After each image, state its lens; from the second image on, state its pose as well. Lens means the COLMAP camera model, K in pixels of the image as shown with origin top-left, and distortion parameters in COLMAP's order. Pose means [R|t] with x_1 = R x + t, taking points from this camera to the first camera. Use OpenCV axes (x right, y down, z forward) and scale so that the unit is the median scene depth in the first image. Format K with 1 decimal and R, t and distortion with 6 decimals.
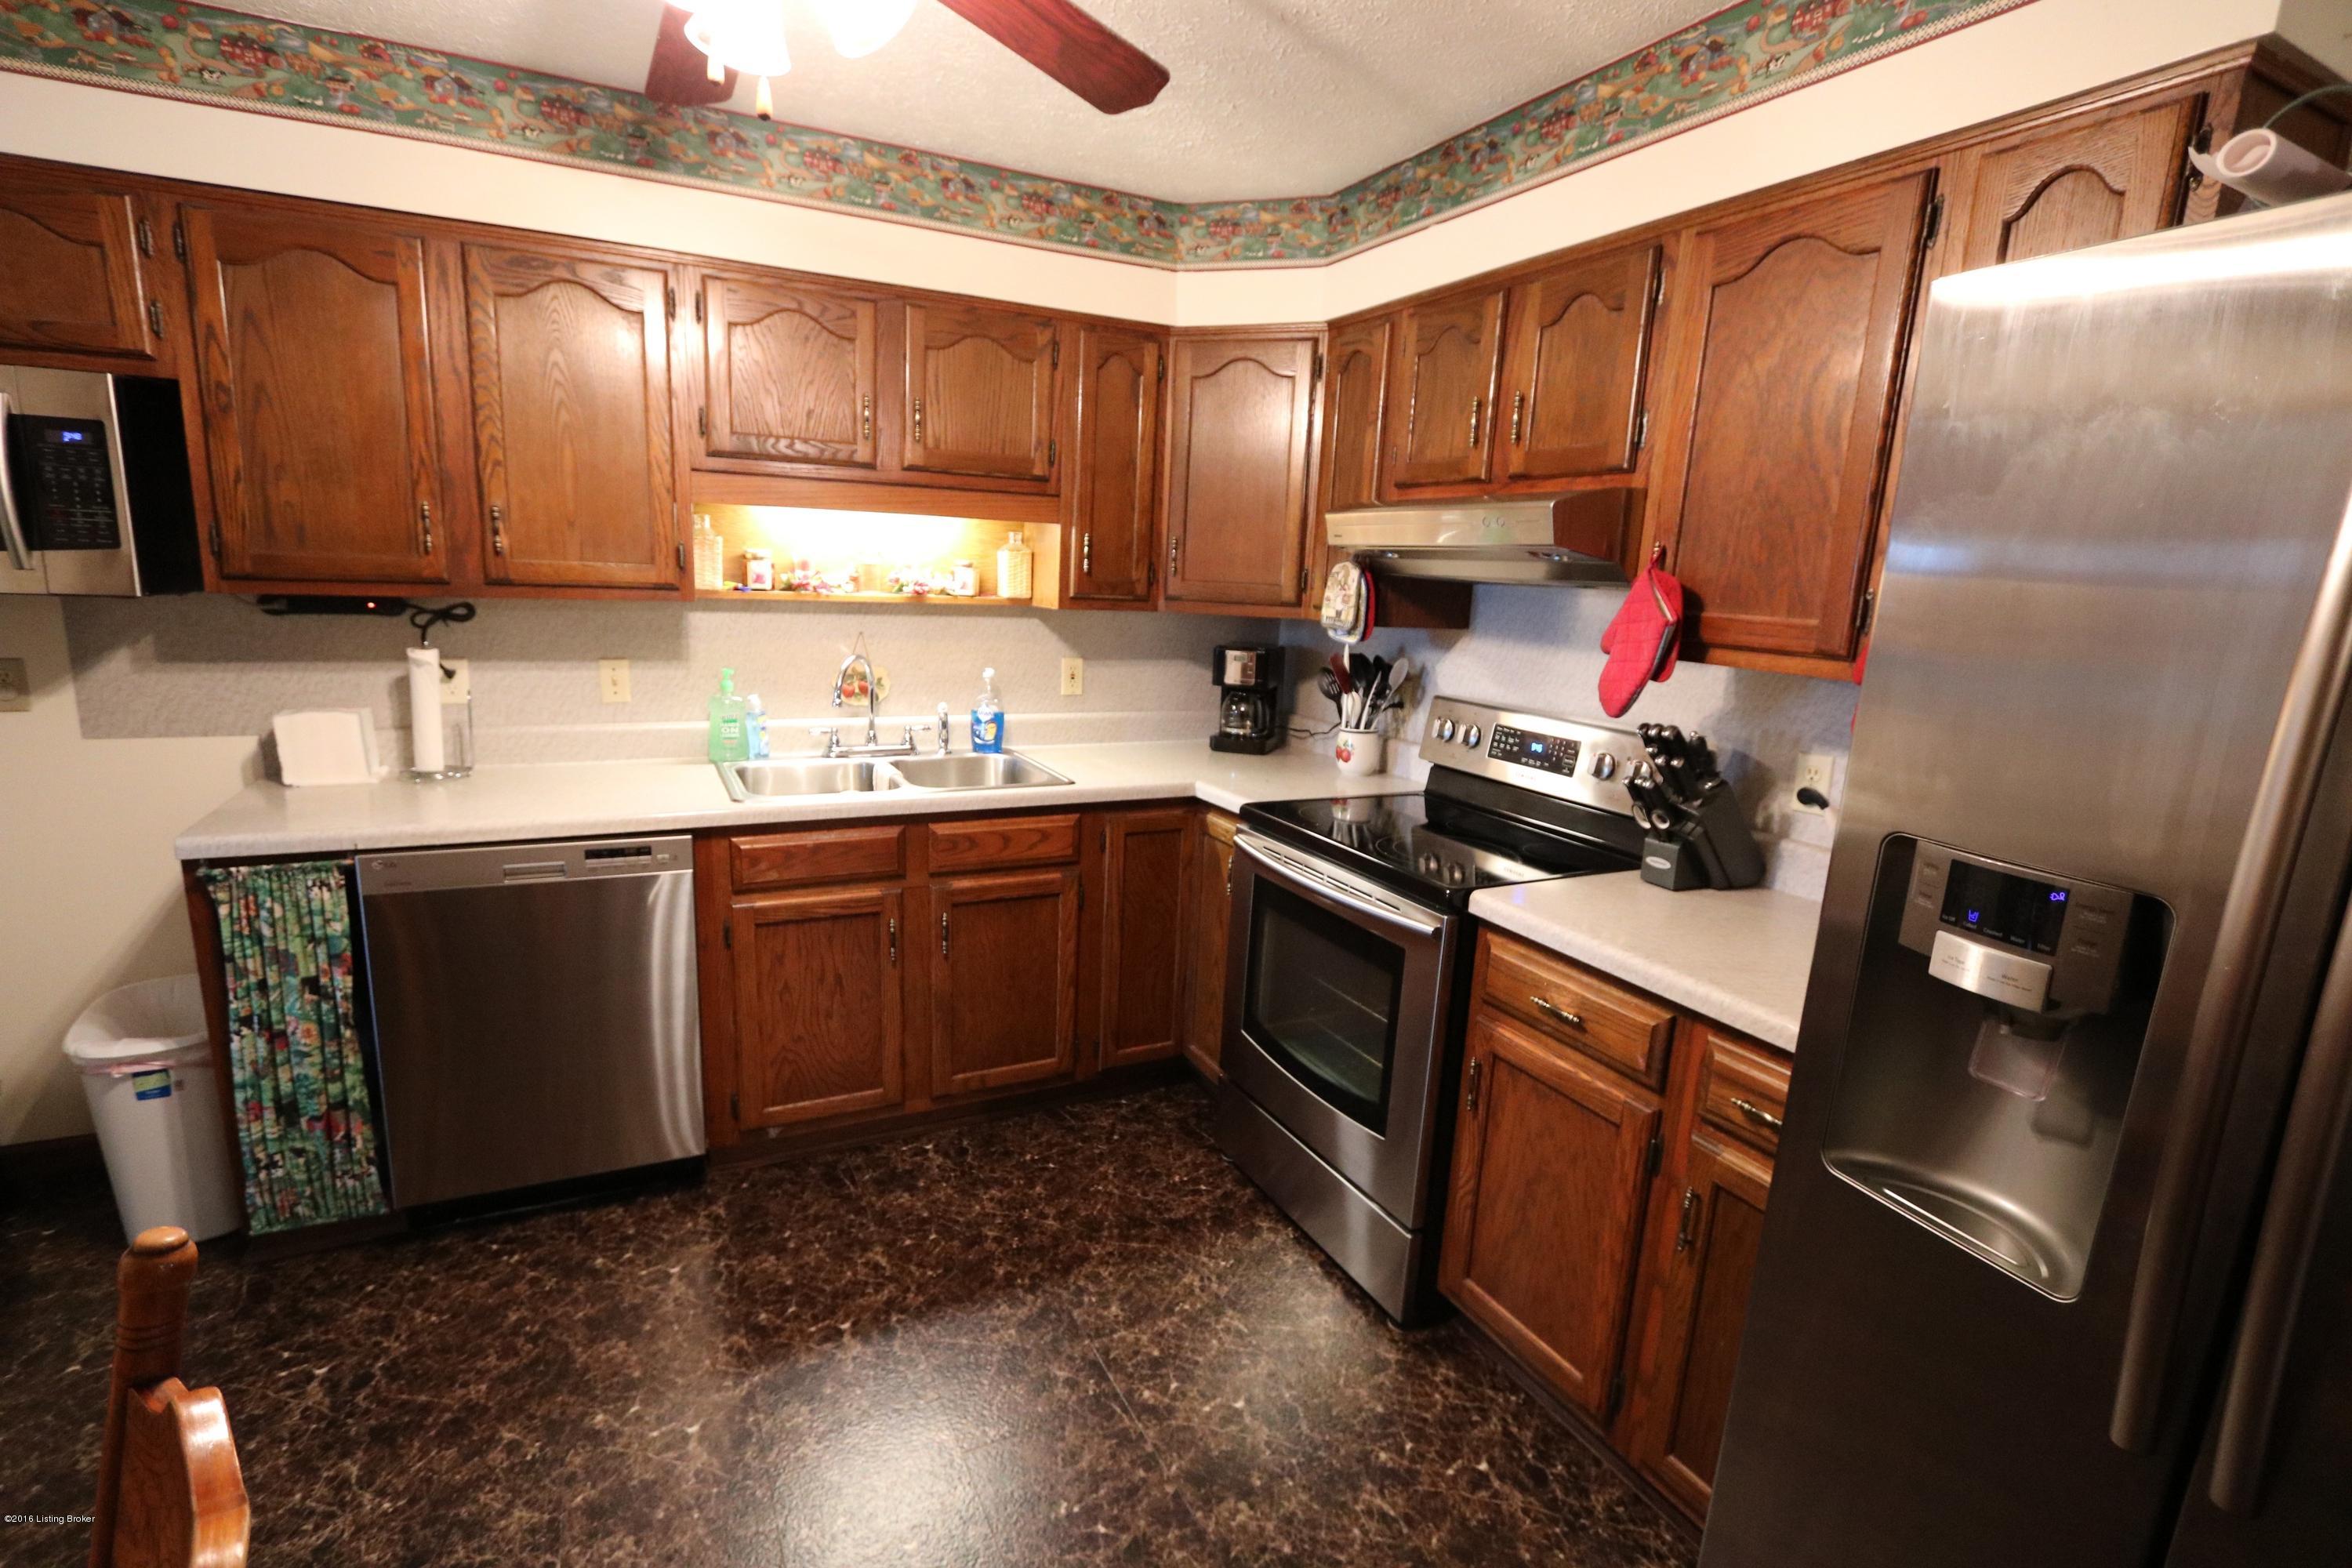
lens RADIAL K [[1064.6, 0, 1176.0], [0, 1064.6, 784.0], [0, 0, 1]] dist [-0.012015, -0.000186]
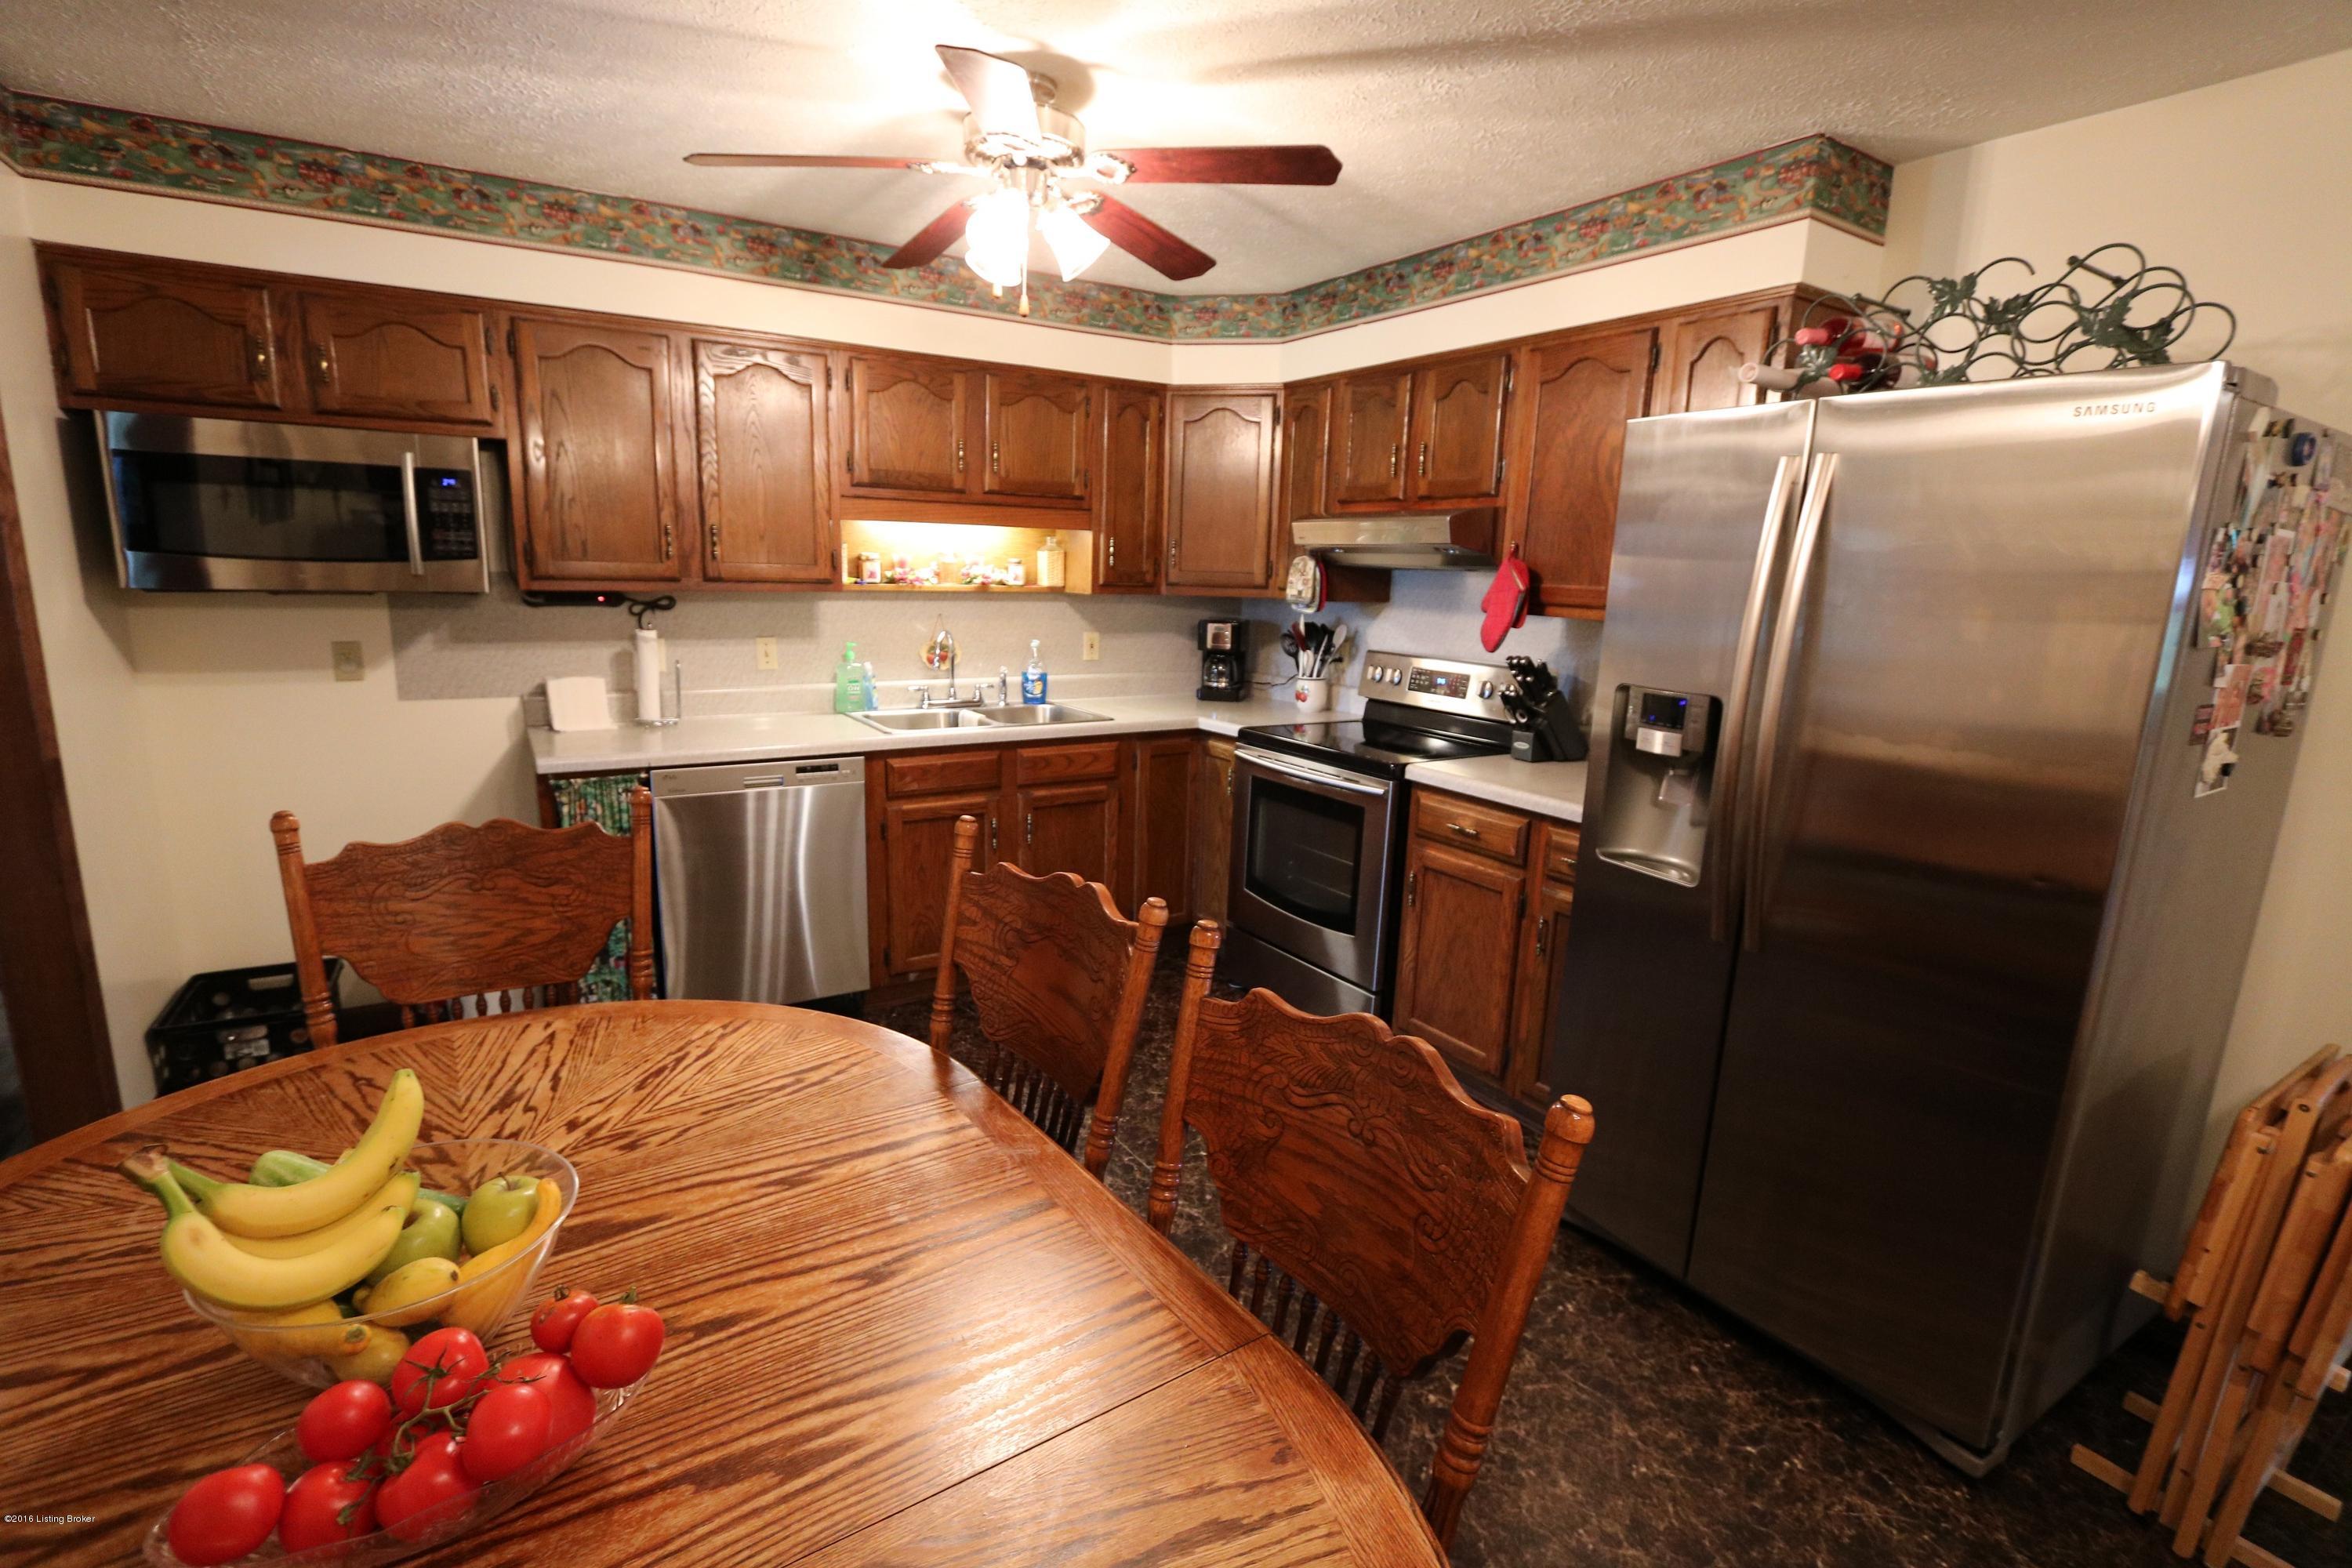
lens RADIAL K [[1064.6, 0, 1176.0], [0, 1064.6, 784.0], [0, 0, 1]] dist [-0.012015, -0.000186]
pose [[0.994653, -0.036010, 0.096797, -0.174353], [0.035375, 0.999340, 0.008272, 0.084463], [-0.097031, -0.004803, 0.995270, -0.432563]]
